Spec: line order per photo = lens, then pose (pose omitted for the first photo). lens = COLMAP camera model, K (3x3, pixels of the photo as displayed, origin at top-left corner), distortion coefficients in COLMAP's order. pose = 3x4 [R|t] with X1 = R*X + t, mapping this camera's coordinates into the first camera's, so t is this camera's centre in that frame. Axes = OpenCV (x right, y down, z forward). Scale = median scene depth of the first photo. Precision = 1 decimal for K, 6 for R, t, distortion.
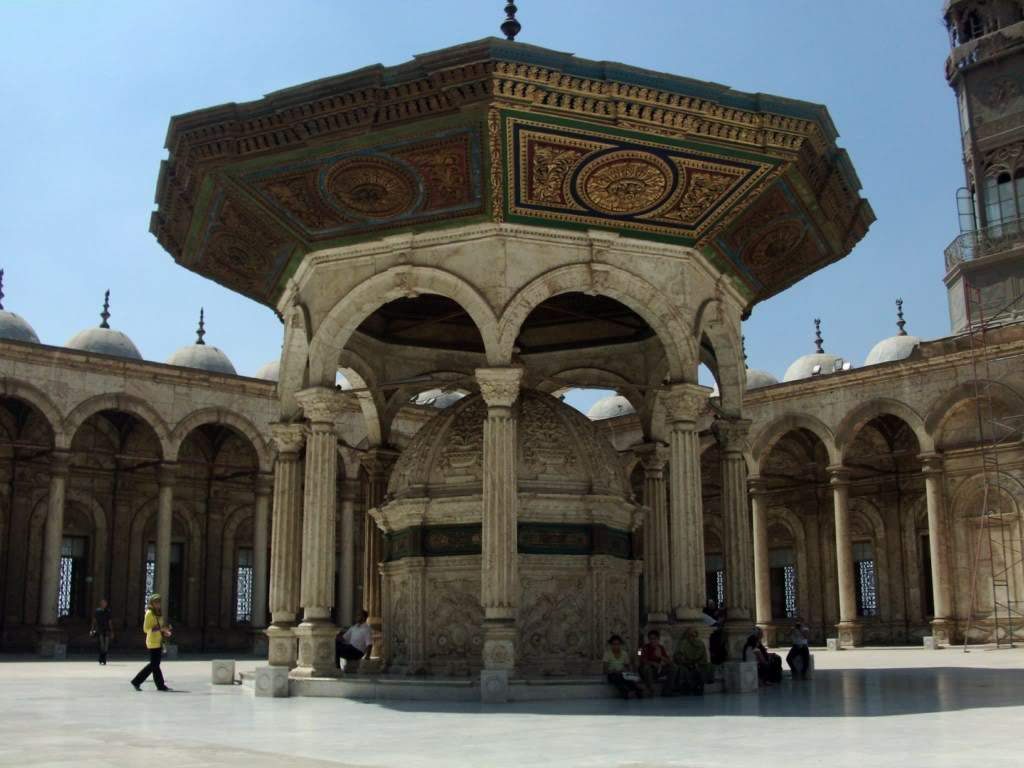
lens RADIAL K [[1158.3, 0, 512.0], [0, 1158.3, 384.0], [0, 0, 1]] dist [-0.107257, 0.034270]
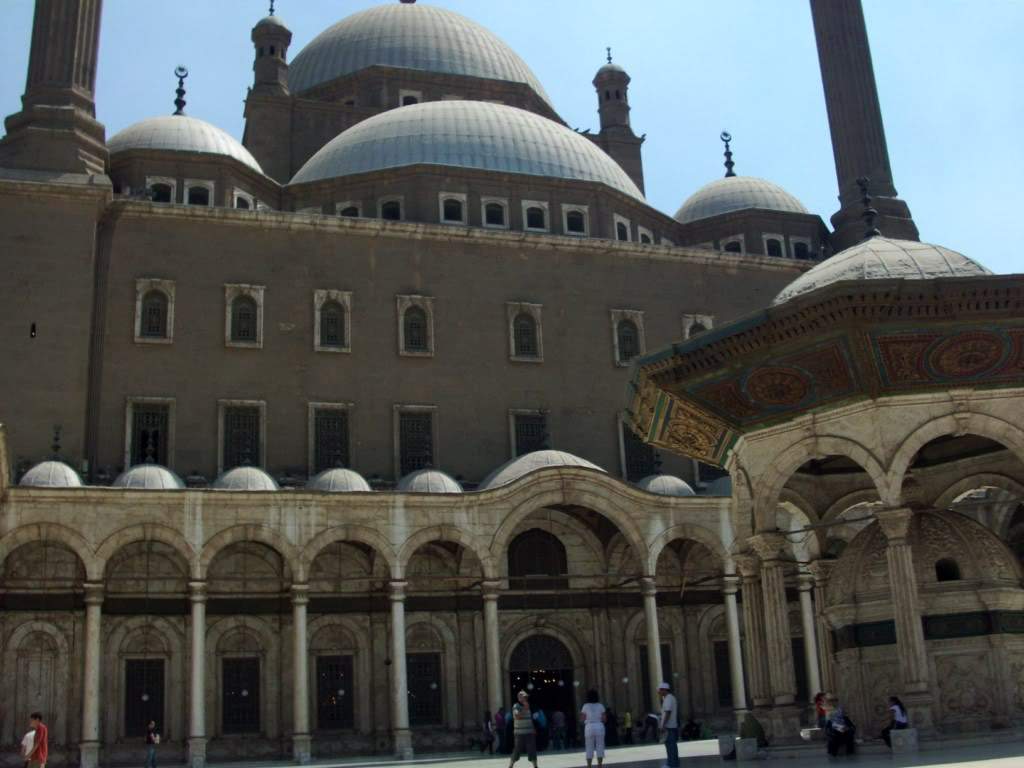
lens RADIAL K [[1158.3, 0, 512.0], [0, 1158.3, 384.0], [0, 0, 1]] dist [-0.107257, 0.034270]
pose [[0.915856, -0.149127, -0.372786, 0.096206], [0.118833, 0.987546, -0.103105, -0.063642], [0.383519, 0.050130, 0.922171, -0.390287]]
